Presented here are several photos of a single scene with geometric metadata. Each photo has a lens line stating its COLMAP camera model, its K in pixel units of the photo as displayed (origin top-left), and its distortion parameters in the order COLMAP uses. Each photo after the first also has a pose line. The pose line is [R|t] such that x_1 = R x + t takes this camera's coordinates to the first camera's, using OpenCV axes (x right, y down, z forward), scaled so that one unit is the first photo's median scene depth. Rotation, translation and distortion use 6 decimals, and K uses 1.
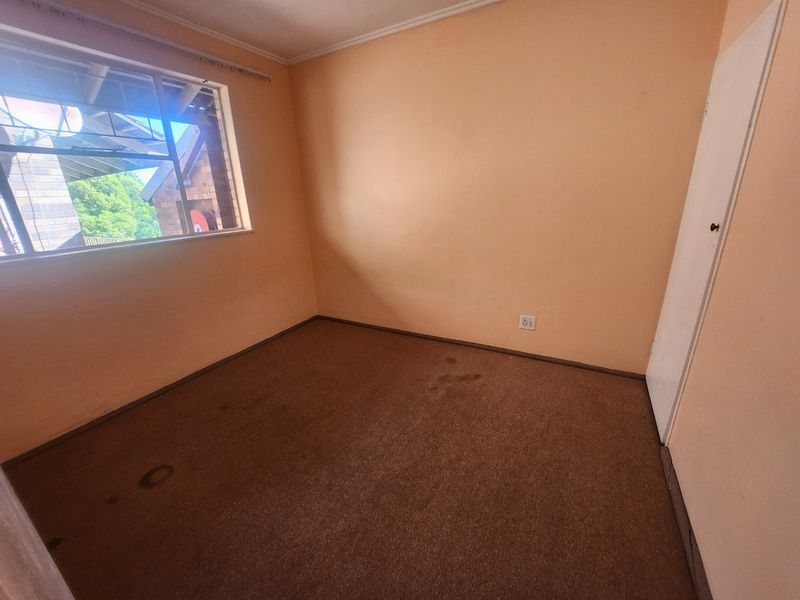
lens RADIAL K [[322.8, 0, 402.1], [0, 322.8, 303.9], [0, 0, 1]] dist [-0.000426, -0.000108]
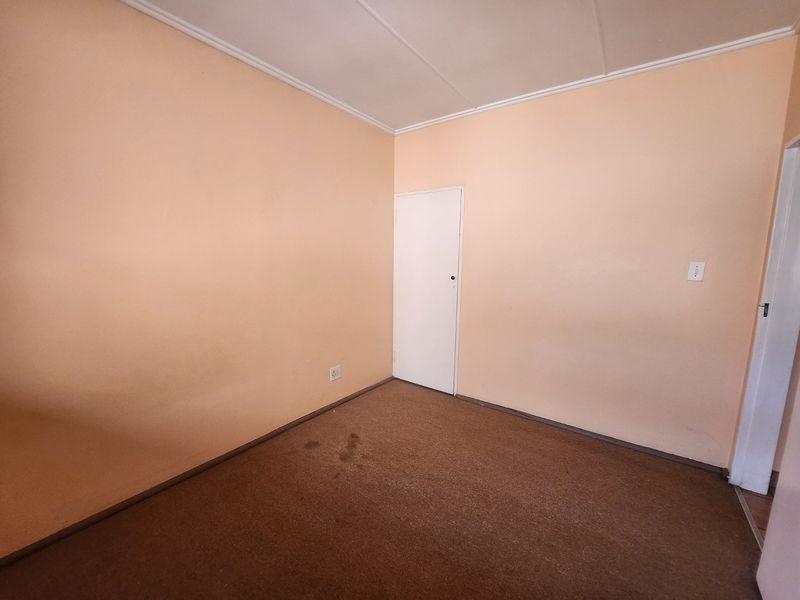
lens RADIAL K [[322.8, 0, 402.1], [0, 322.8, 303.9], [0, 0, 1]] dist [-0.000426, -0.000108]
pose [[0.127412, -0.096096, 0.987184, -0.666149], [0.299075, 0.952693, 0.054138, -0.163438], [-0.945685, 0.288344, 0.150125, 0.592348]]
